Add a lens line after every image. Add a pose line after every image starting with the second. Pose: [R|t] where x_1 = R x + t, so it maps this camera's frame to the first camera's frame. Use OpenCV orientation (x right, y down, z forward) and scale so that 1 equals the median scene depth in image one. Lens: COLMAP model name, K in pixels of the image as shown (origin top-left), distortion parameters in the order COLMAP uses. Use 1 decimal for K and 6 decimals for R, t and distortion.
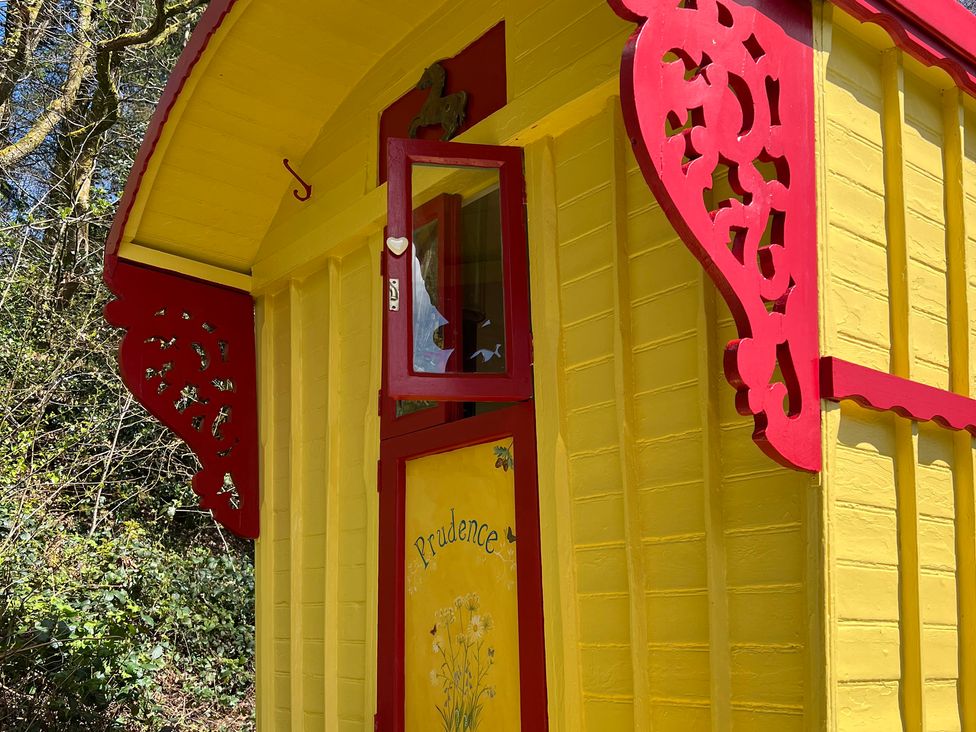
lens RADIAL K [[998.8, 0, 488.1], [0, 998.8, 369.8], [0, 0, 1]] dist [0.137216, -0.304112]
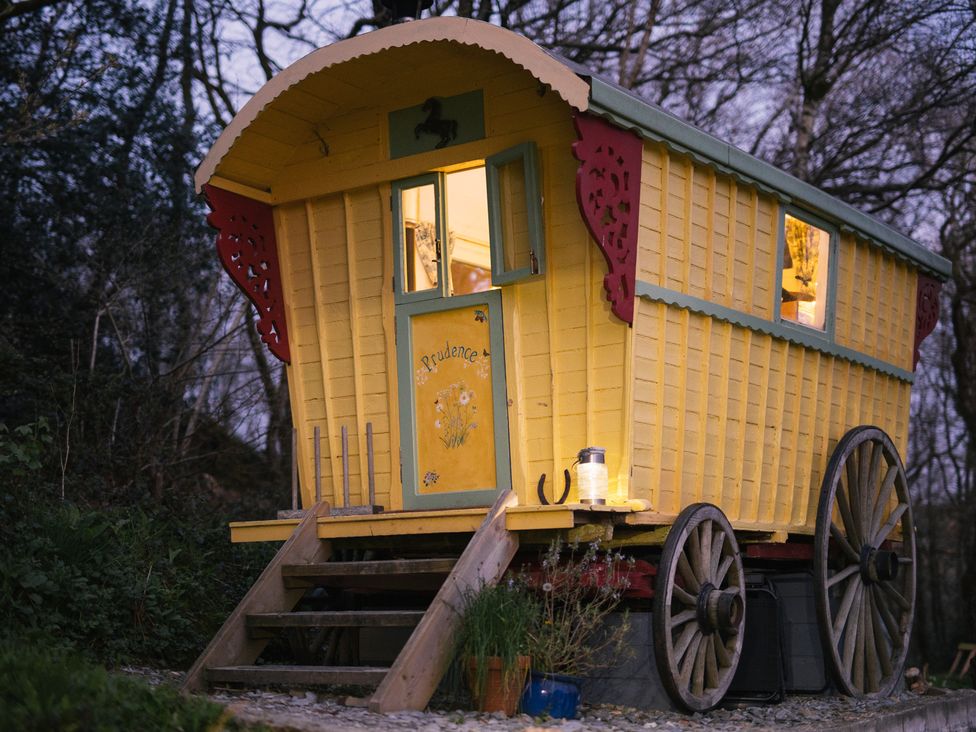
lens RADIAL K [[666.8, 0, 491.7], [0, 666.8, 370.2], [0, 0, 1]] dist [0.002001, 0.003069]
pose [[0.992196, 0.005632, 0.124561, -0.252911], [-0.026591, 0.985555, 0.167256, -0.059425], [-0.121820, -0.169263, 0.978013, -0.670577]]
